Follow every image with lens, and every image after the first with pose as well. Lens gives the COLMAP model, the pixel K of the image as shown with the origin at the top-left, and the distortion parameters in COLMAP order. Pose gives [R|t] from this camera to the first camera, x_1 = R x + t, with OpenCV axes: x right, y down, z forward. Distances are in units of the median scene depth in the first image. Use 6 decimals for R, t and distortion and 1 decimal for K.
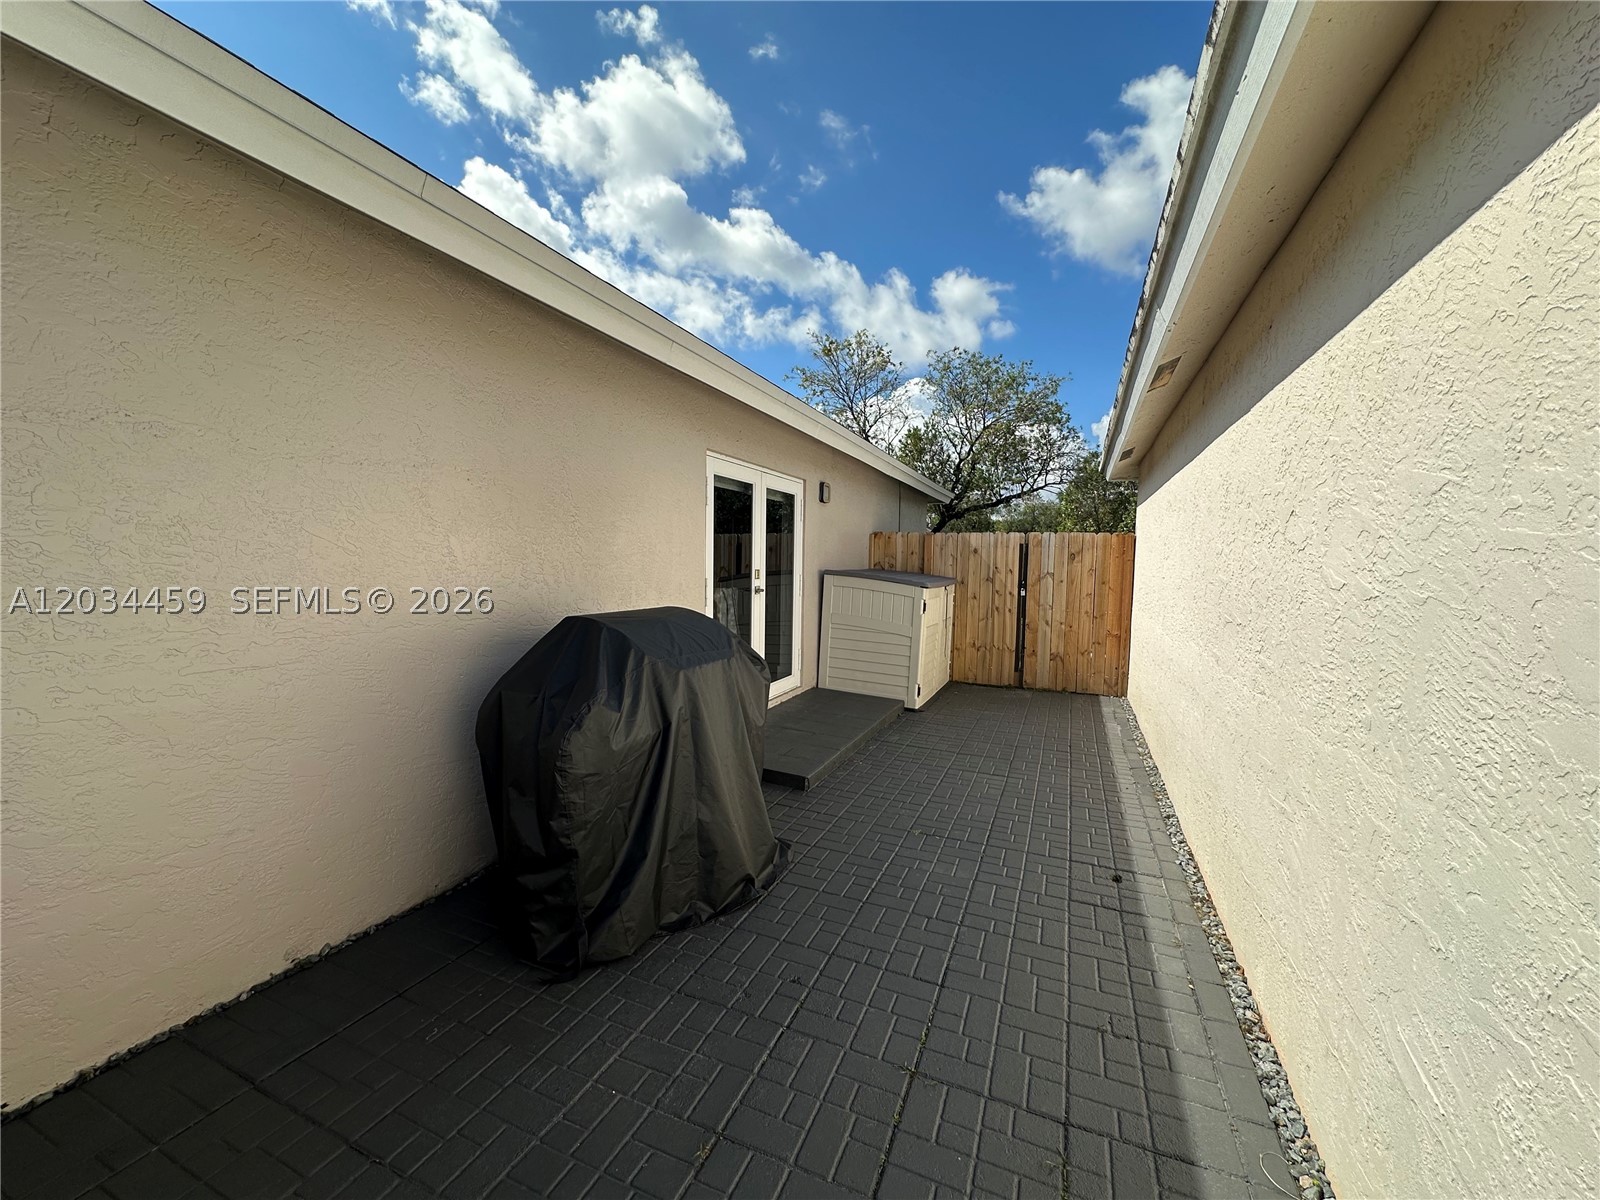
lens RADIAL K [[636.3, 0, 800.0], [0, 636.3, 600.0], [0, 0, 1]] dist [0.006758, -0.006563]
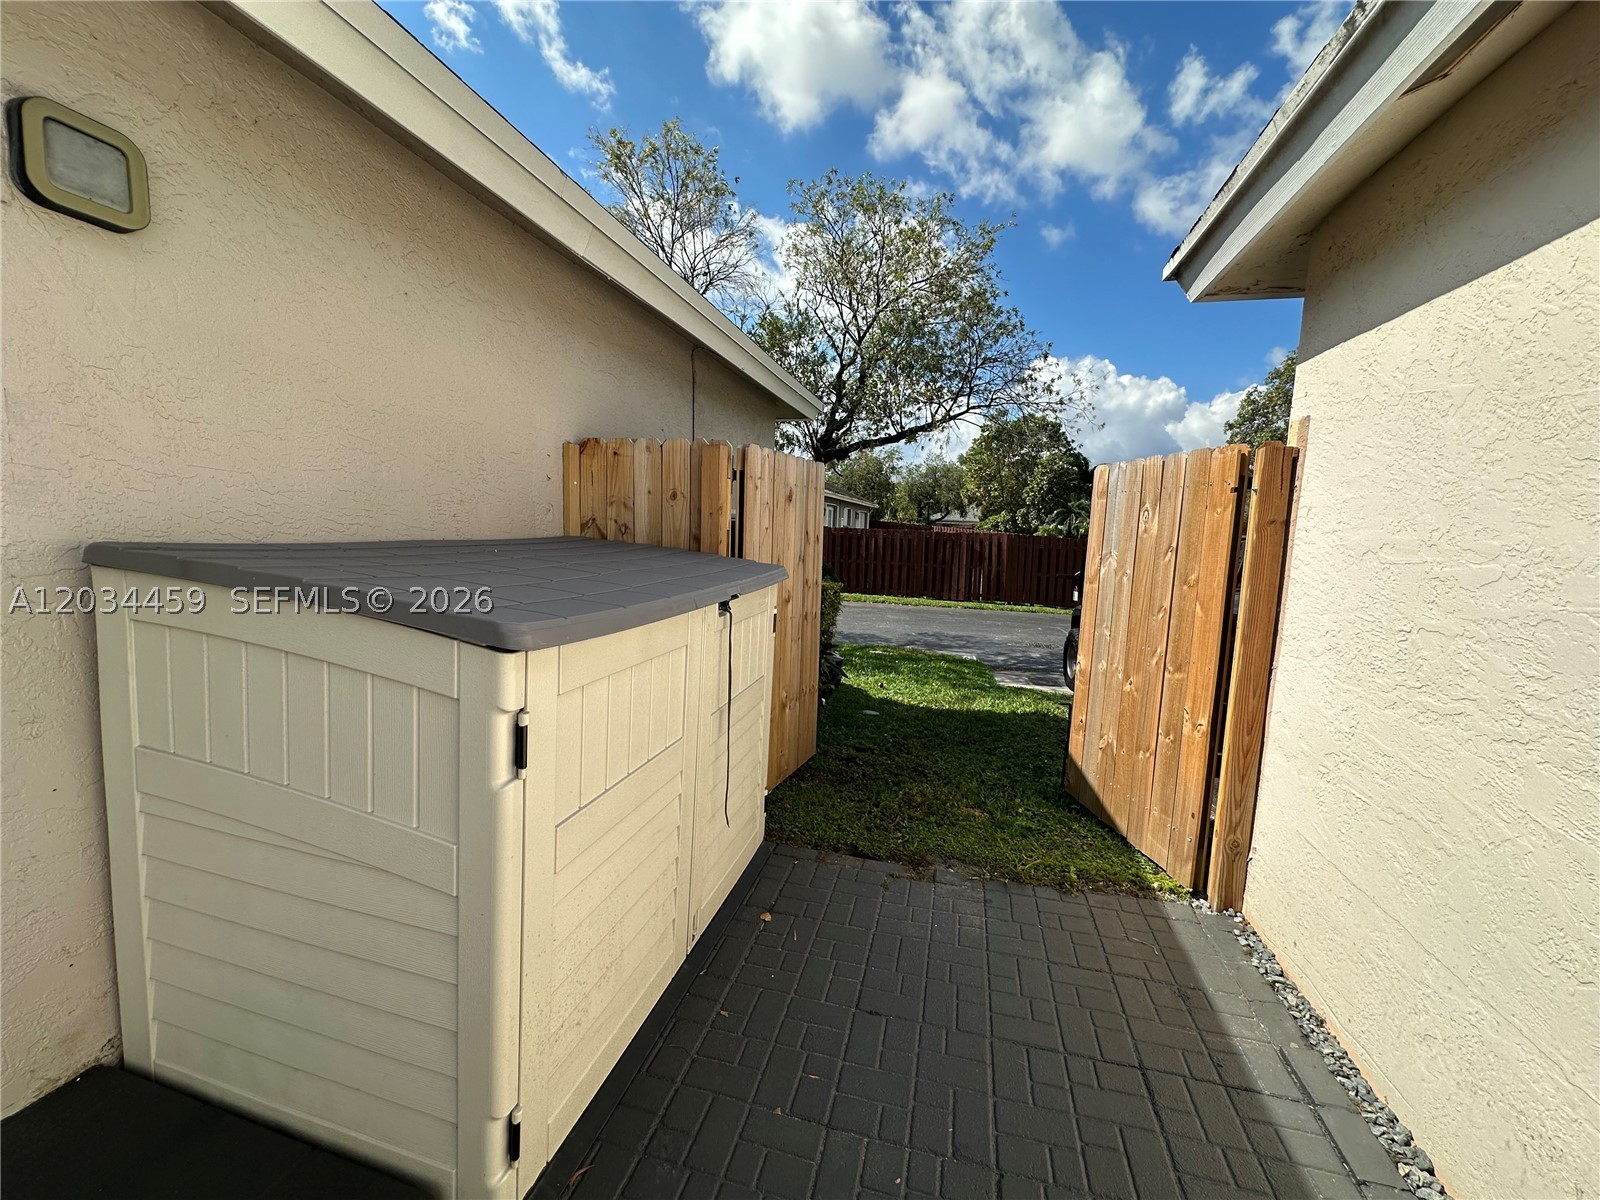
lens RADIAL K [[644.5, 0, 800.0], [0, 644.5, 600.0], [0, 0, 1]] dist [-0.046662, 0.046480]
pose [[0.988327, -0.001537, 0.152342, 0.188613], [-0.006996, 0.998437, 0.055458, -0.033562], [-0.152189, -0.055877, 0.986771, 0.605258]]
